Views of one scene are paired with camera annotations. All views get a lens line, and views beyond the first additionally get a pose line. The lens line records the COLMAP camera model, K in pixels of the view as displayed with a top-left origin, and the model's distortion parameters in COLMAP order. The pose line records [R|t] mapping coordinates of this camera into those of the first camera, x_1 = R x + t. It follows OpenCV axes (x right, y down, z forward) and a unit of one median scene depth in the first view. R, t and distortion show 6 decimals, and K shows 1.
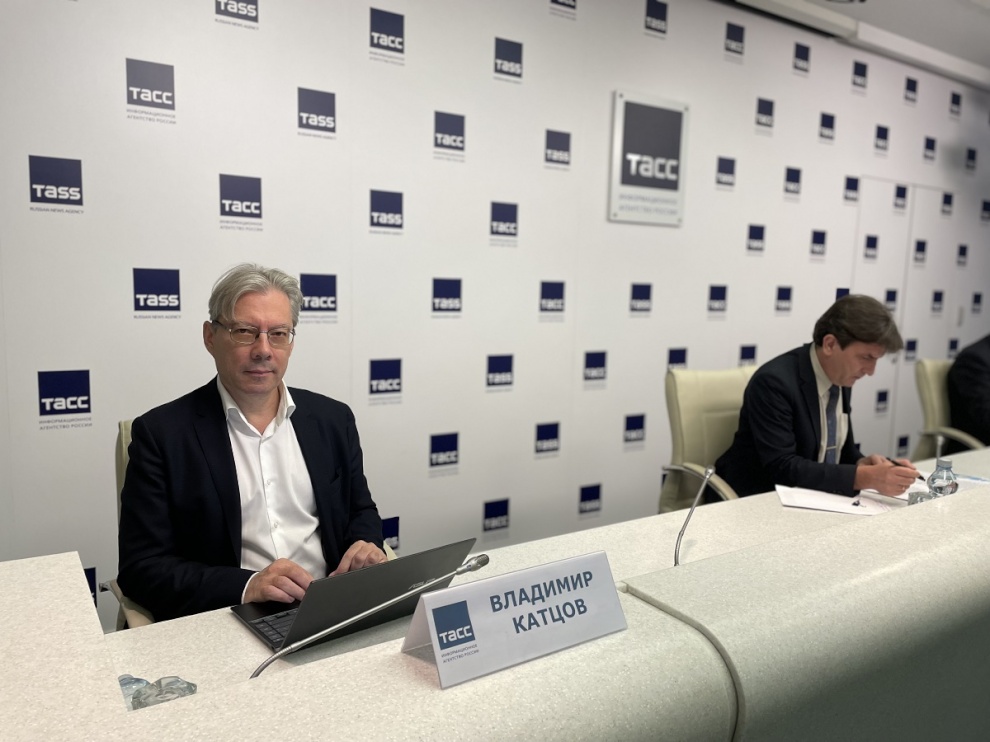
lens RADIAL K [[746.5, 0, 521.3], [0, 746.5, 381.4], [0, 0, 1]] dist [0.085661, -0.104508]
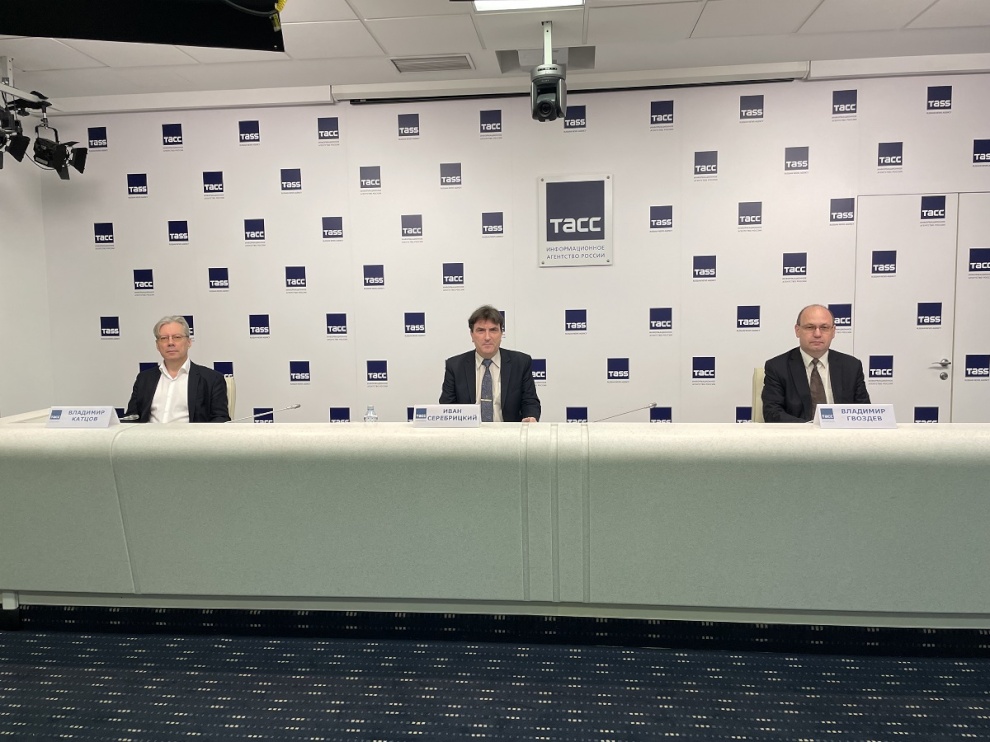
lens RADIAL K [[746.5, 0, 494.5], [0, 746.5, 364.8], [0, 0, 1]] dist [0.085661, -0.104508]
pose [[0.753606, 0.007957, -0.657278, 1.091371], [-0.052373, 0.997475, -0.047973, 0.043884], [0.655237, 0.070577, 0.752119, -0.103264]]
